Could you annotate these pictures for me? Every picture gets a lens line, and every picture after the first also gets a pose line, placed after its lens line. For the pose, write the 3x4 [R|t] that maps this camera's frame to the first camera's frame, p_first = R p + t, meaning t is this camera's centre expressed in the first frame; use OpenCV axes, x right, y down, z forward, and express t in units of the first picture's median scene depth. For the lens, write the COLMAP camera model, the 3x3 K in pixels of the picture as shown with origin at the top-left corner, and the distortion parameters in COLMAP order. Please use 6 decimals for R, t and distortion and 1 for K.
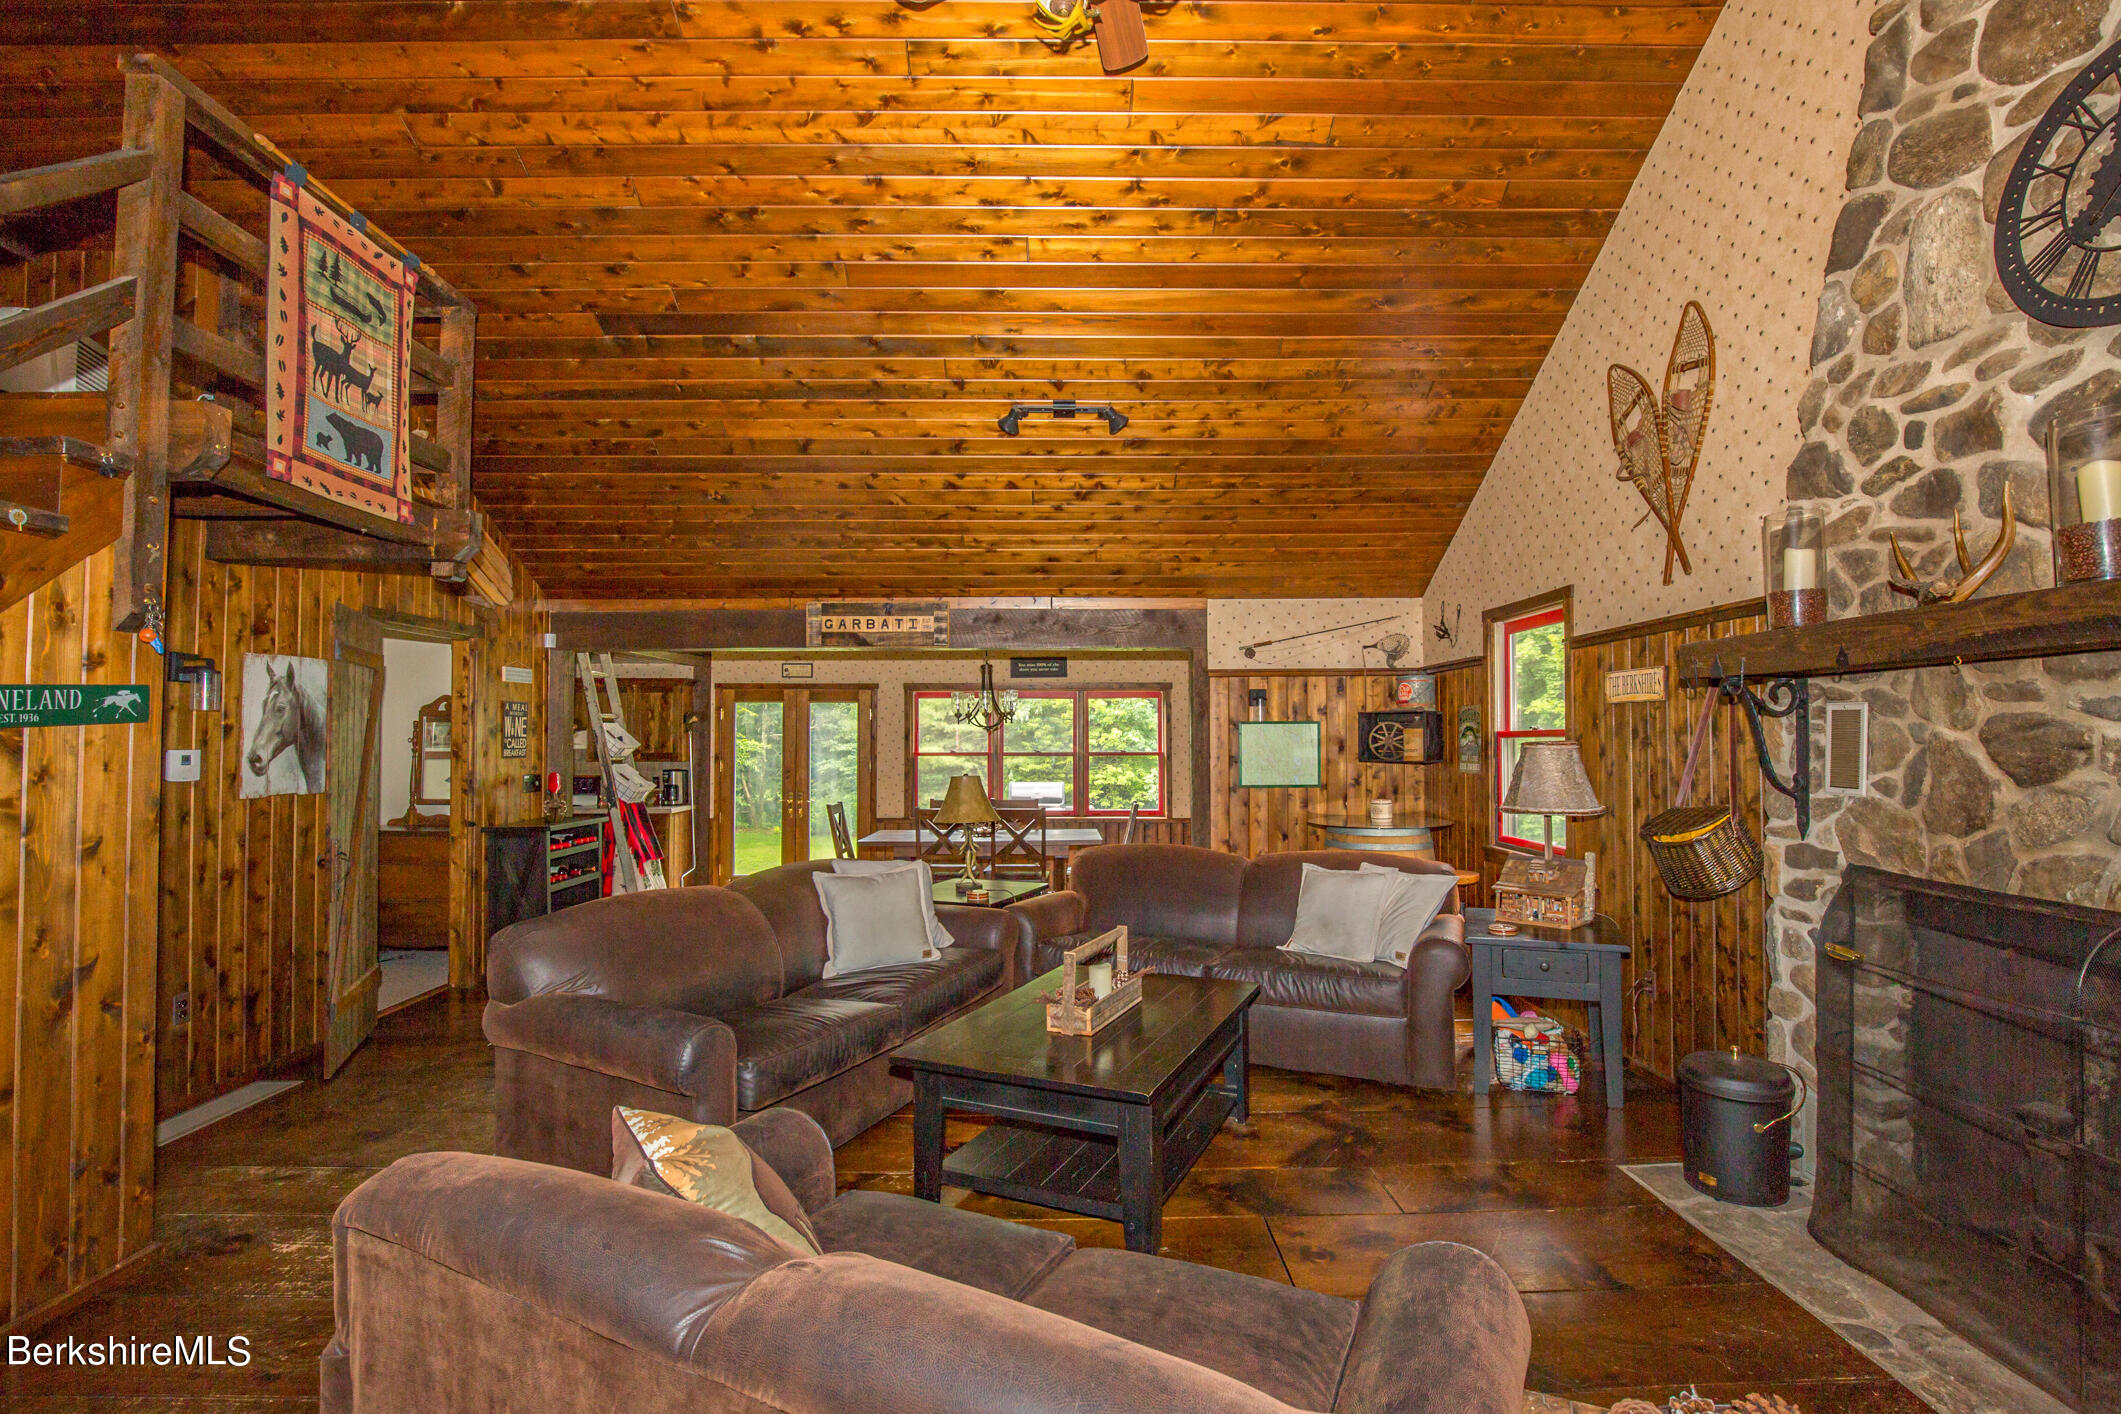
lens RADIAL K [[967.0, 0, 1068.9], [0, 967.0, 714.1], [0, 0, 1]] dist [-0.043042, 0.010118]
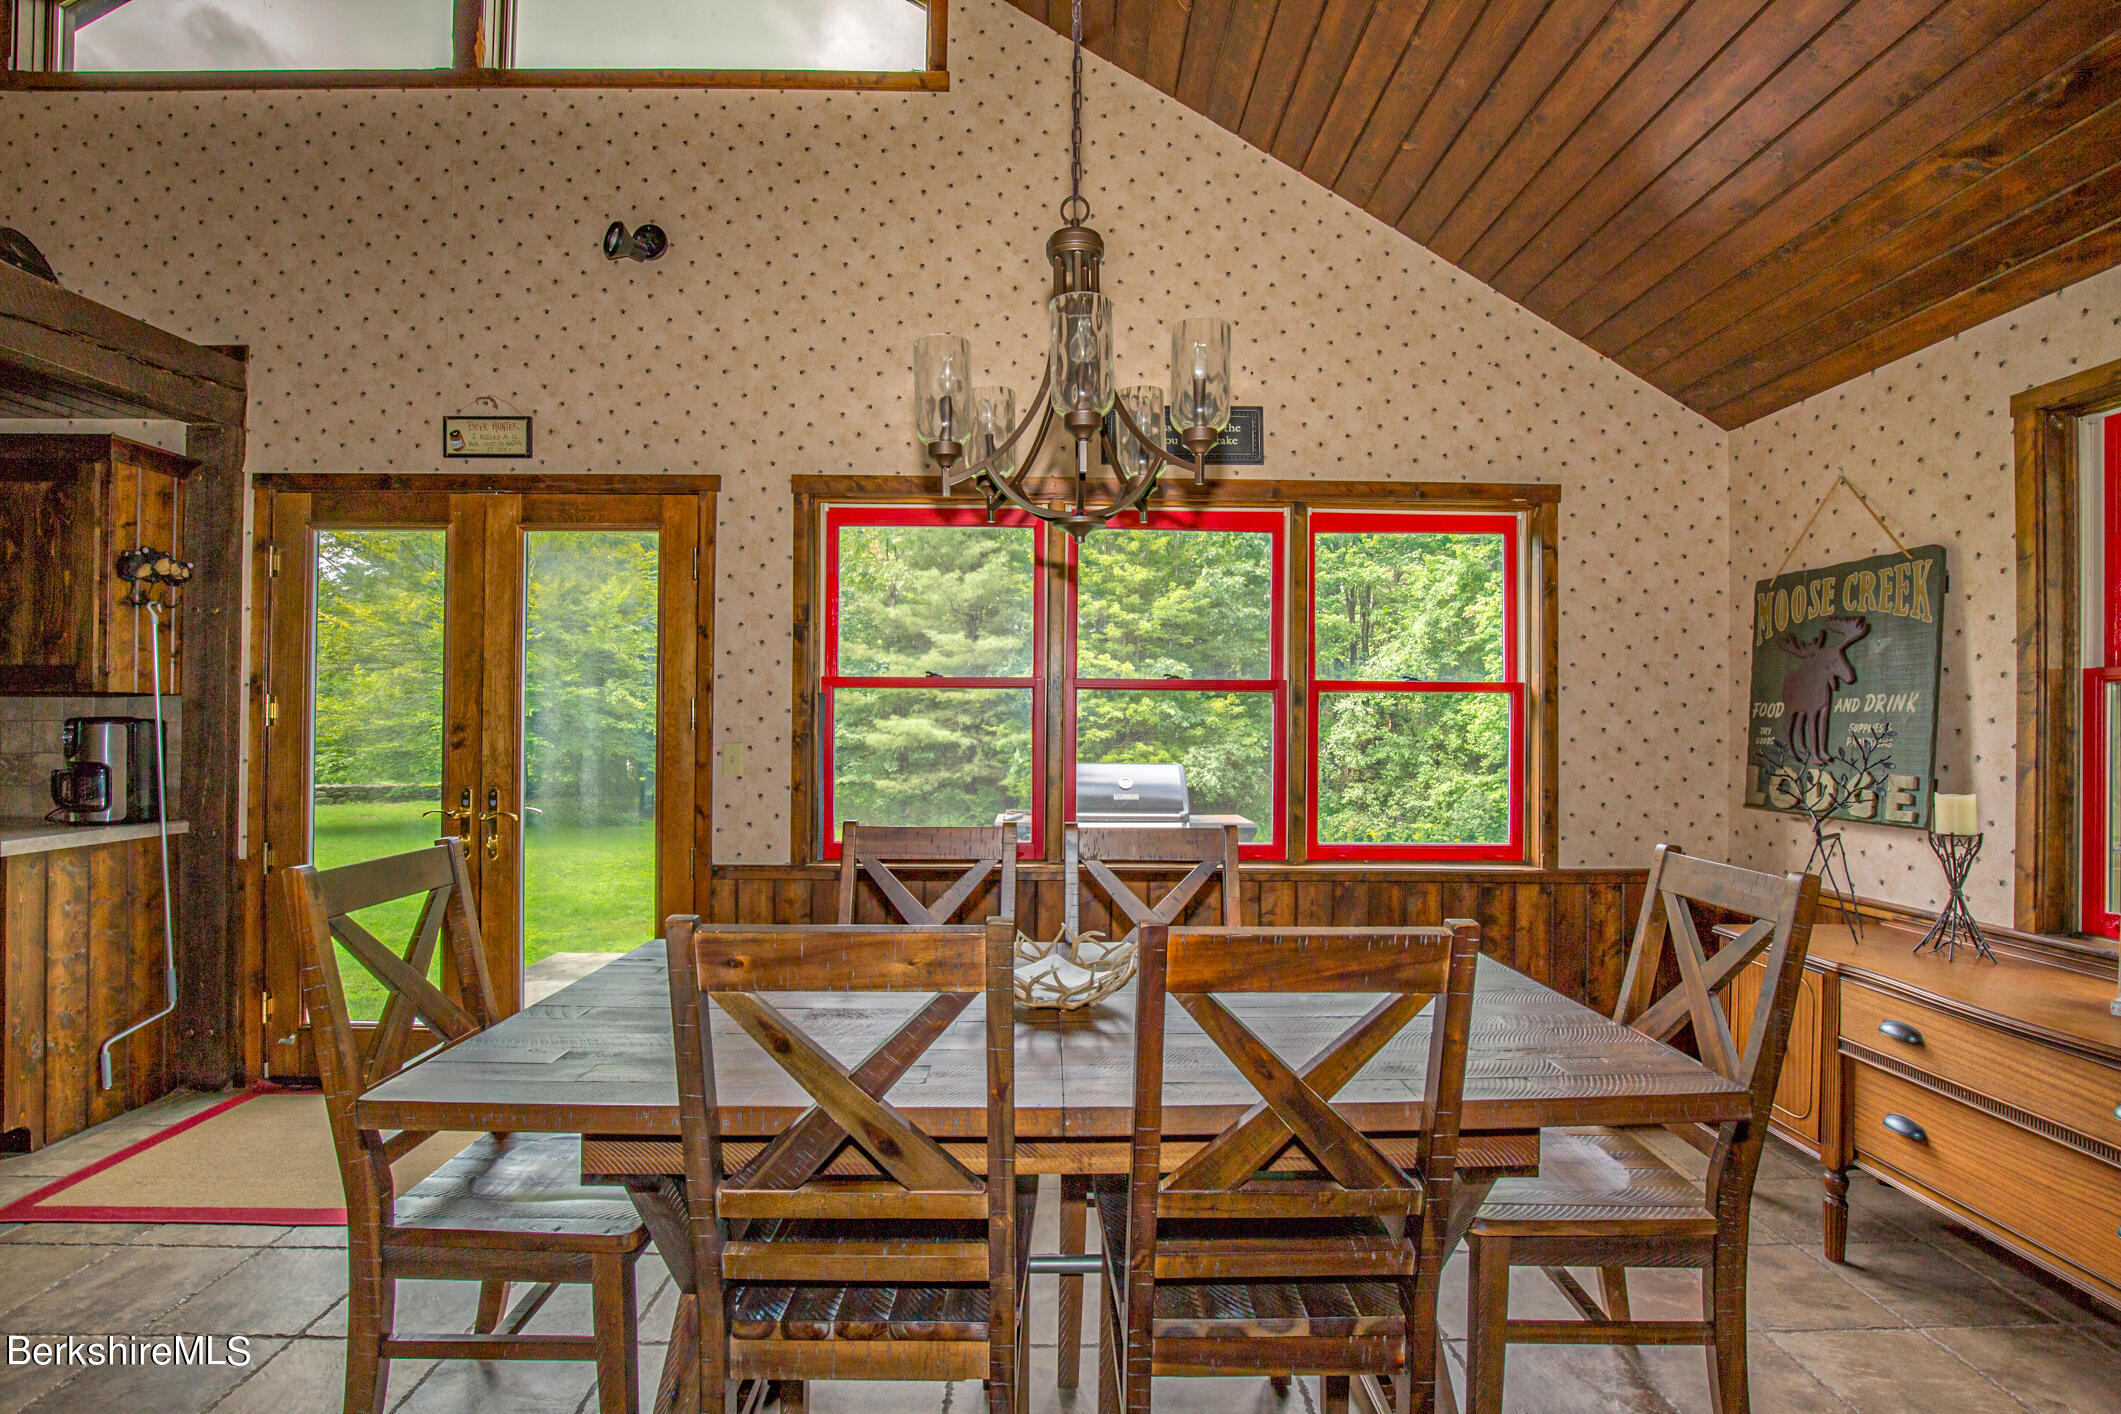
lens RADIAL K [[967.0, 0, 1068.9], [0, 967.0, 714.1], [0, 0, 1]] dist [-0.043042, 0.010118]
pose [[0.999952, 0.008650, 0.004519, -0.199684], [-0.008739, 0.999760, 0.020109, 0.124851], [-0.004344, -0.020147, 0.999788, 1.791443]]
